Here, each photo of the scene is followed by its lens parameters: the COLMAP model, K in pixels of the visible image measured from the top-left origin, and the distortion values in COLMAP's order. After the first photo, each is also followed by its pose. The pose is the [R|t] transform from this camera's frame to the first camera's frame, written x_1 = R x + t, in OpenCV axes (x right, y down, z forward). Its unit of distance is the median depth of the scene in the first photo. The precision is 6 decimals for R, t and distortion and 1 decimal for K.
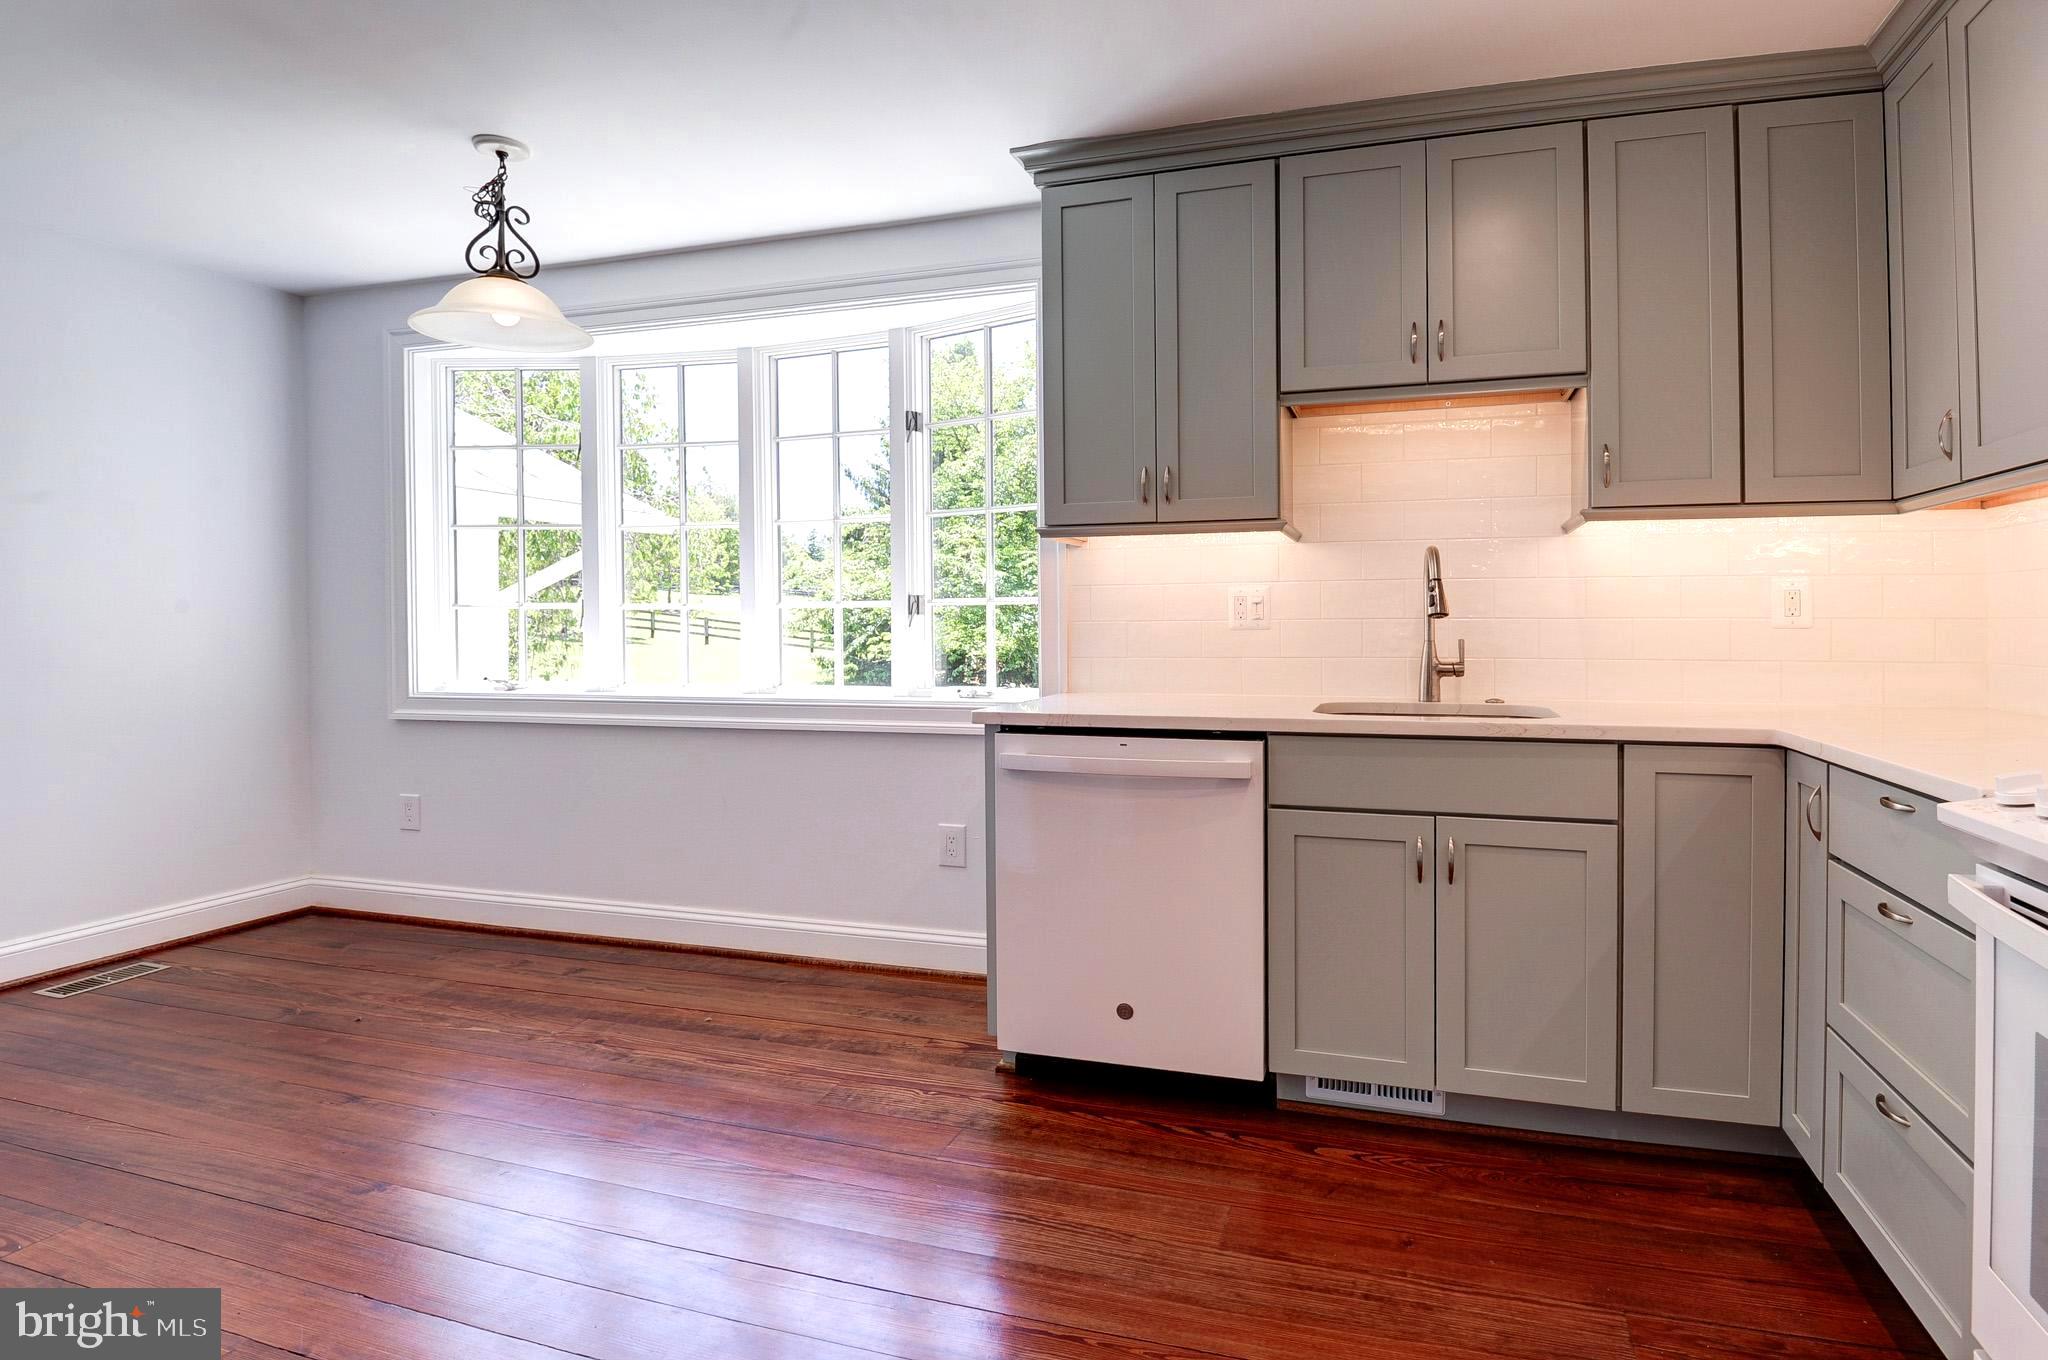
lens RADIAL K [[974.3, 0, 1027.3], [0, 974.3, 632.5], [0, 0, 1]] dist [0.011783, -0.020043]
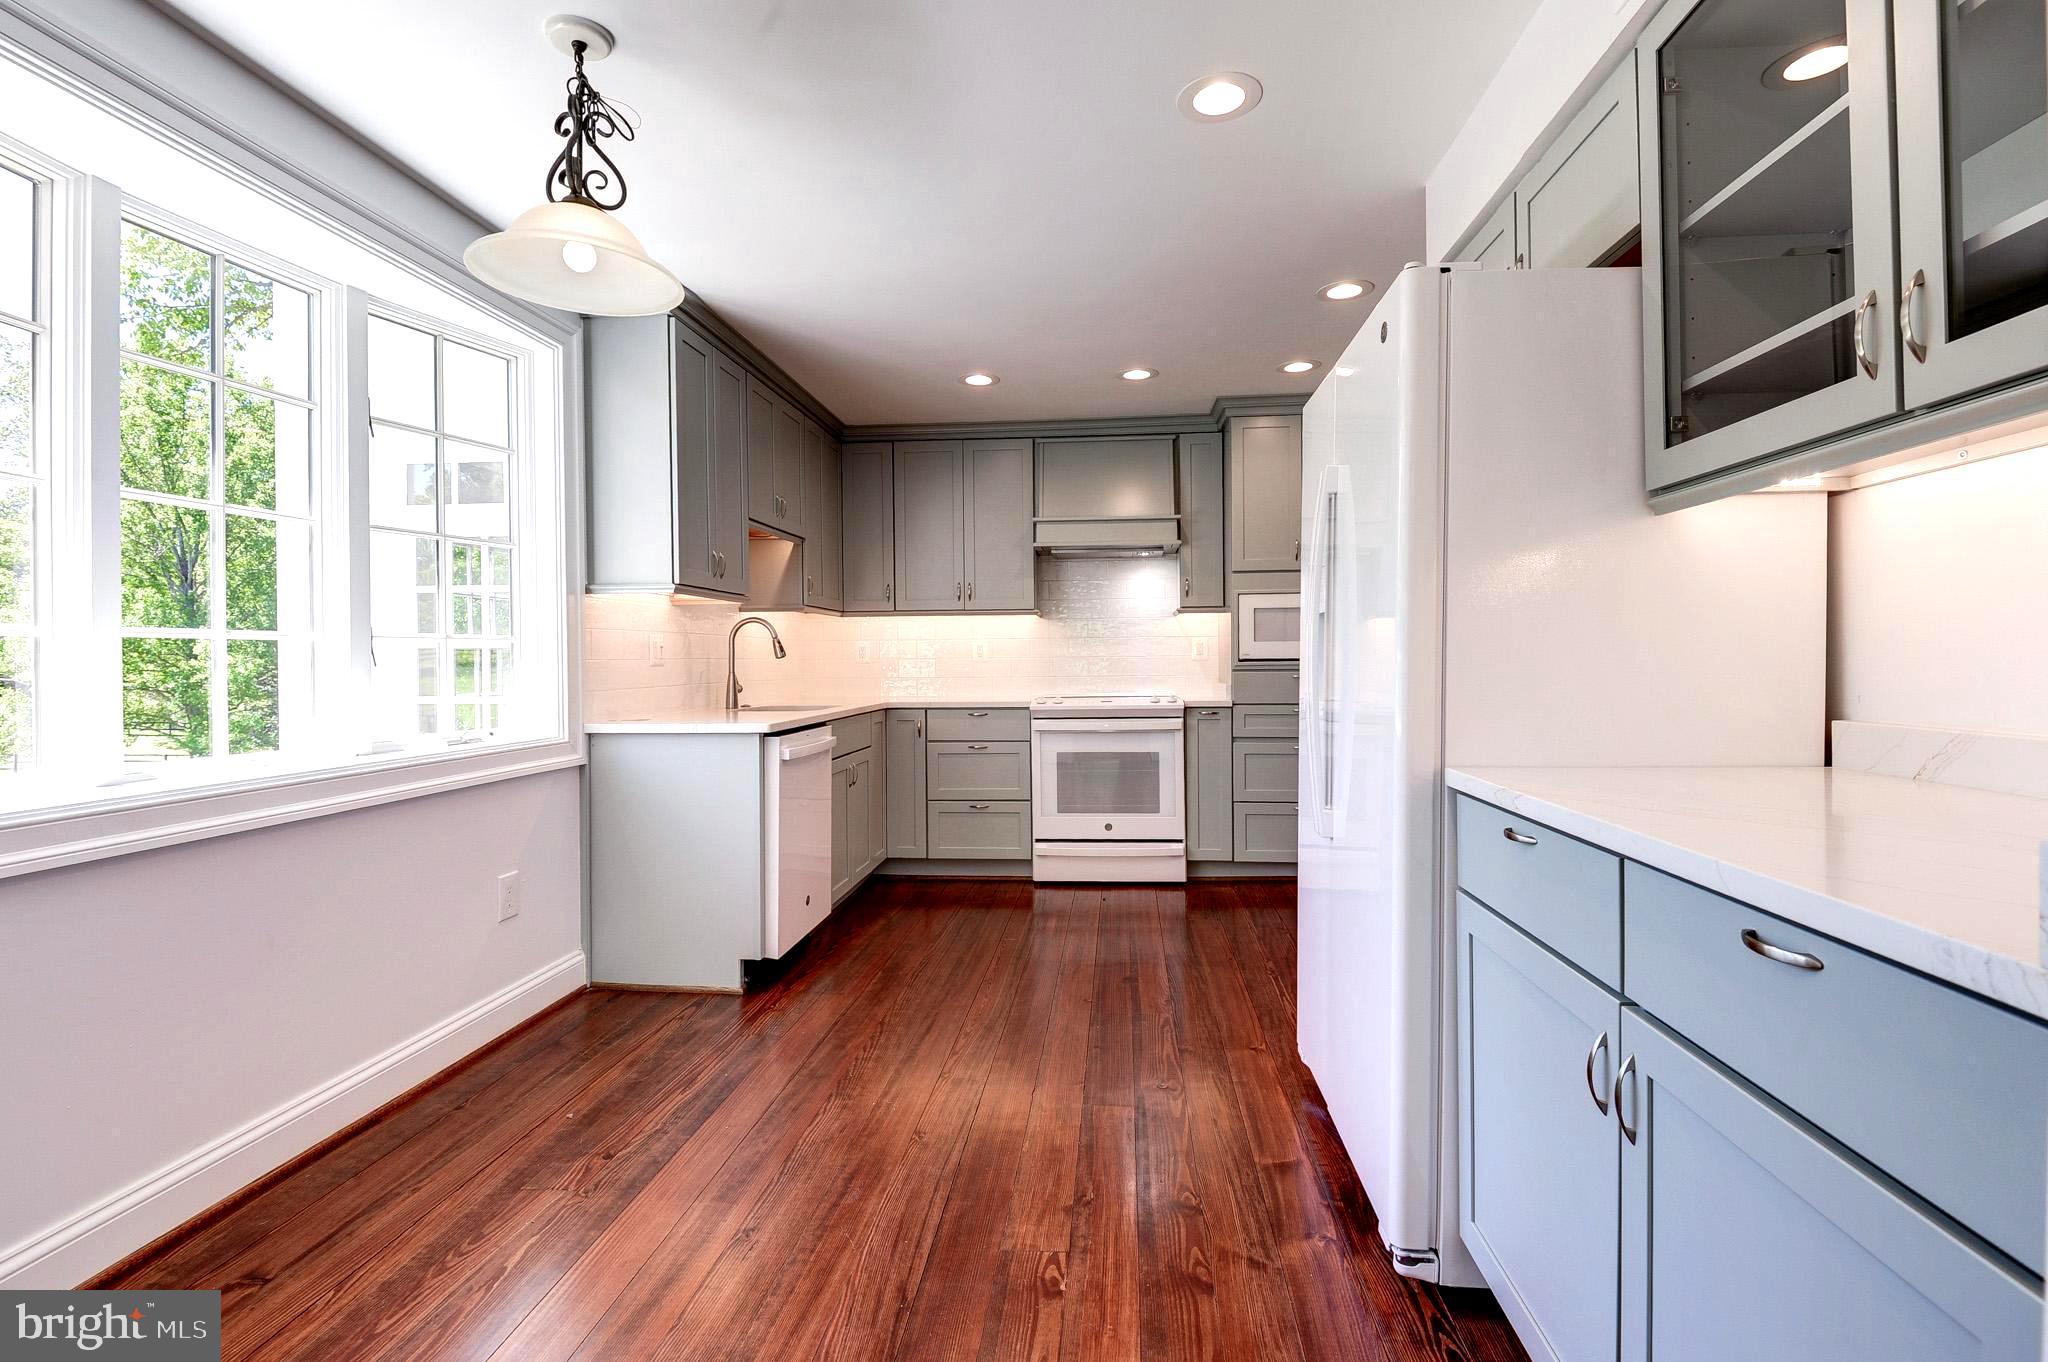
lens RADIAL K [[1041.7, 0, 1028.2], [0, 1041.7, 669.1], [0, 0, 1]] dist [-0.000225, -0.000309]
pose [[-0.207321, -0.003065, 0.978268, -1.598856], [0.018482, 0.999804, 0.007050, -0.000695], [-0.978098, 0.019542, -0.207224, 0.954223]]
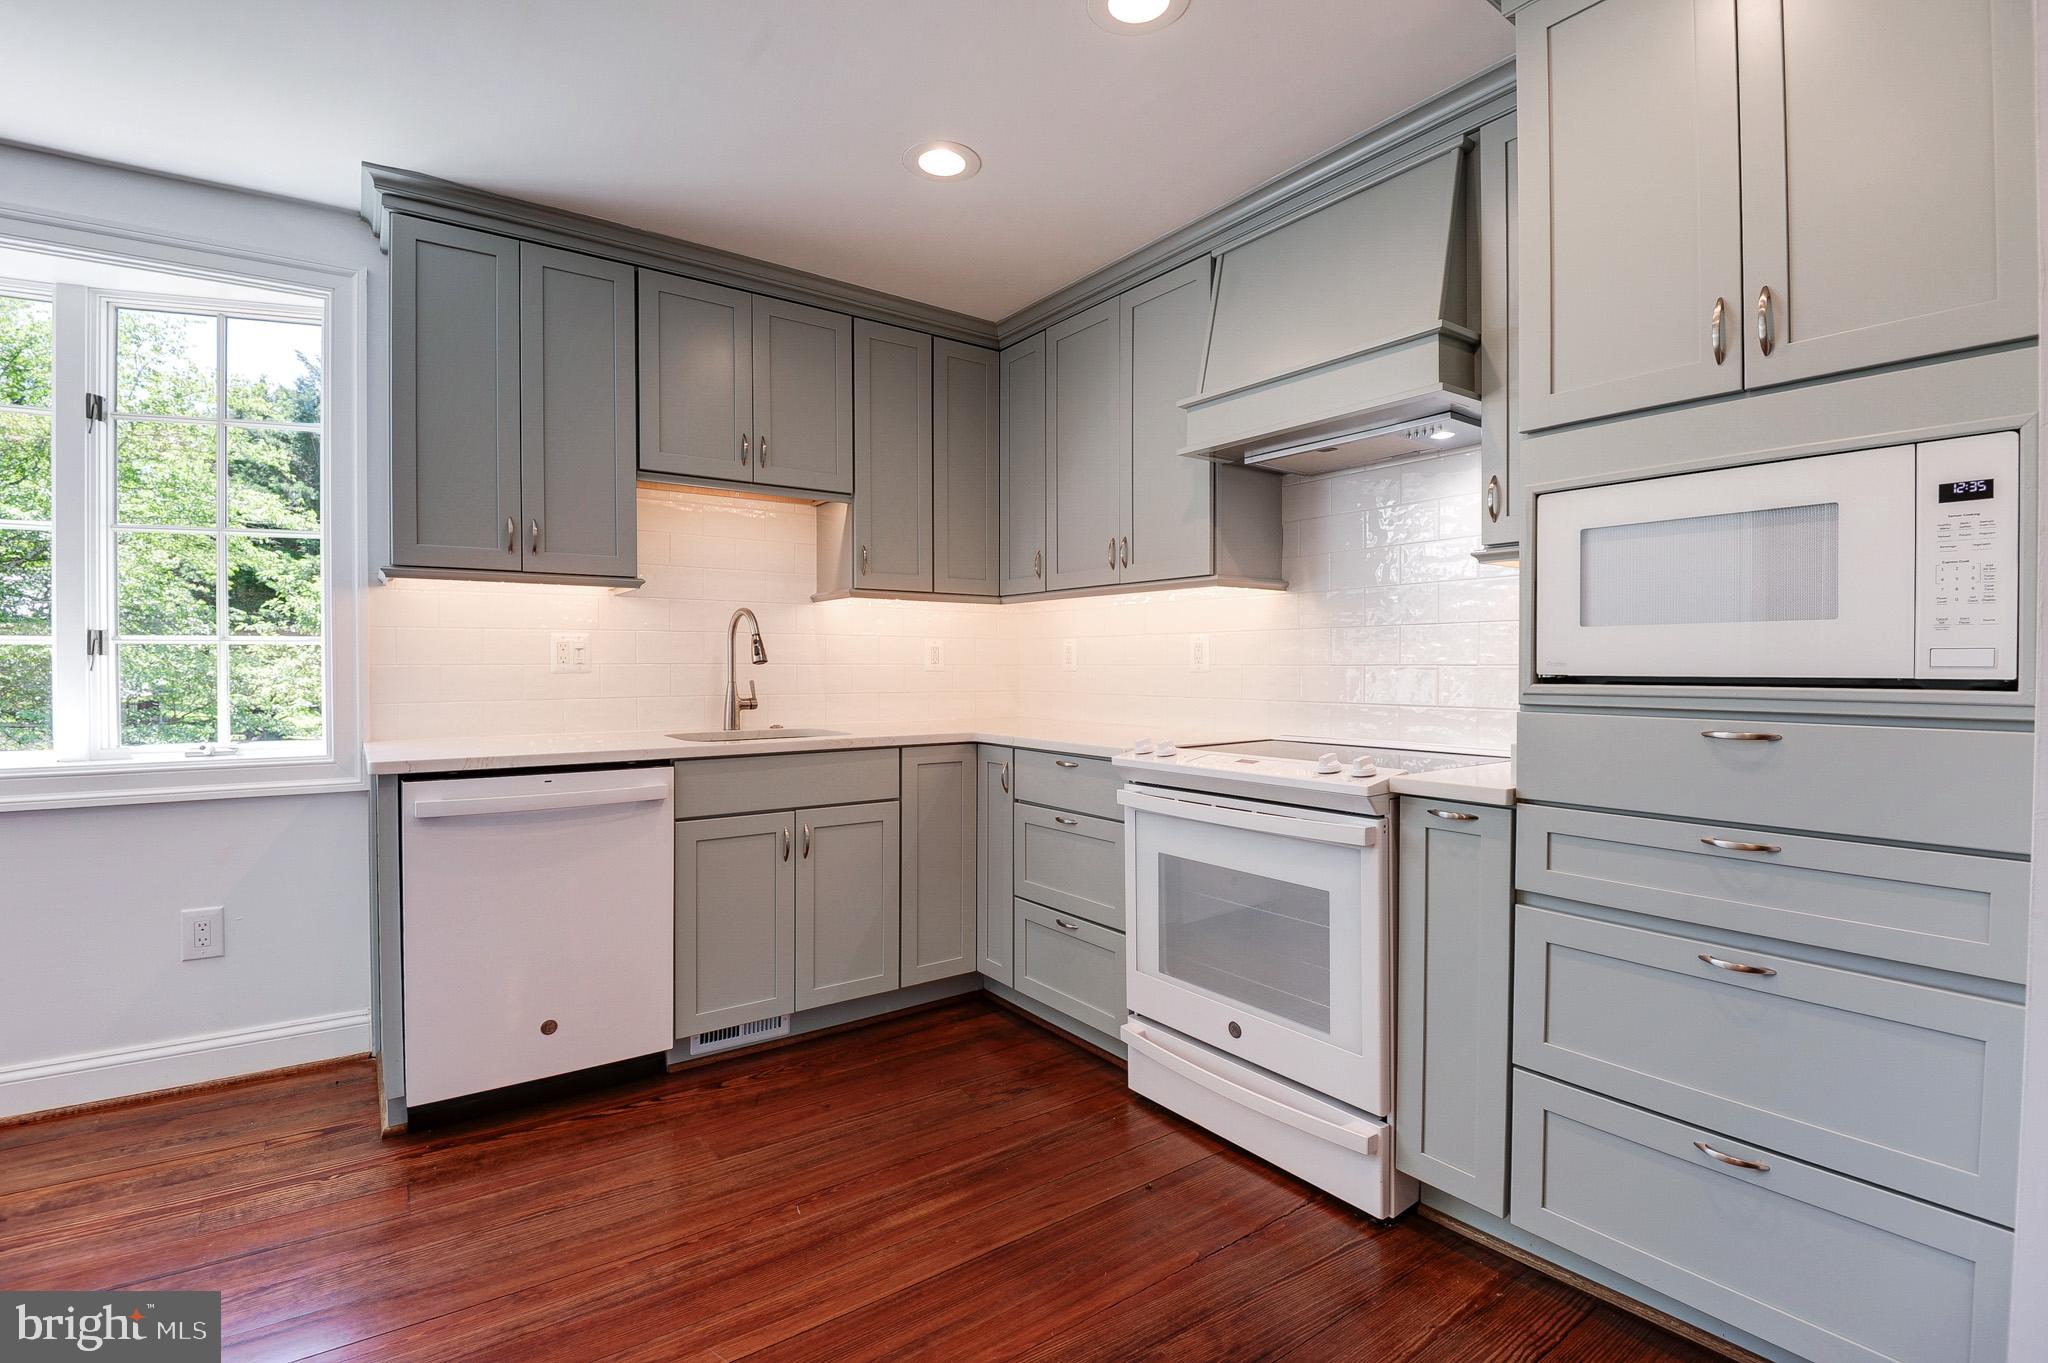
lens RADIAL K [[959.4, 0, 979.9], [0, 959.4, 675.8], [0, 0, 1]] dist [0.001473, -0.018296]
pose [[0.633096, -0.005167, 0.774056, -0.402690], [0.004025, 0.999986, 0.003383, -0.002265], [-0.774063, 0.000974, 0.633108, -0.041100]]
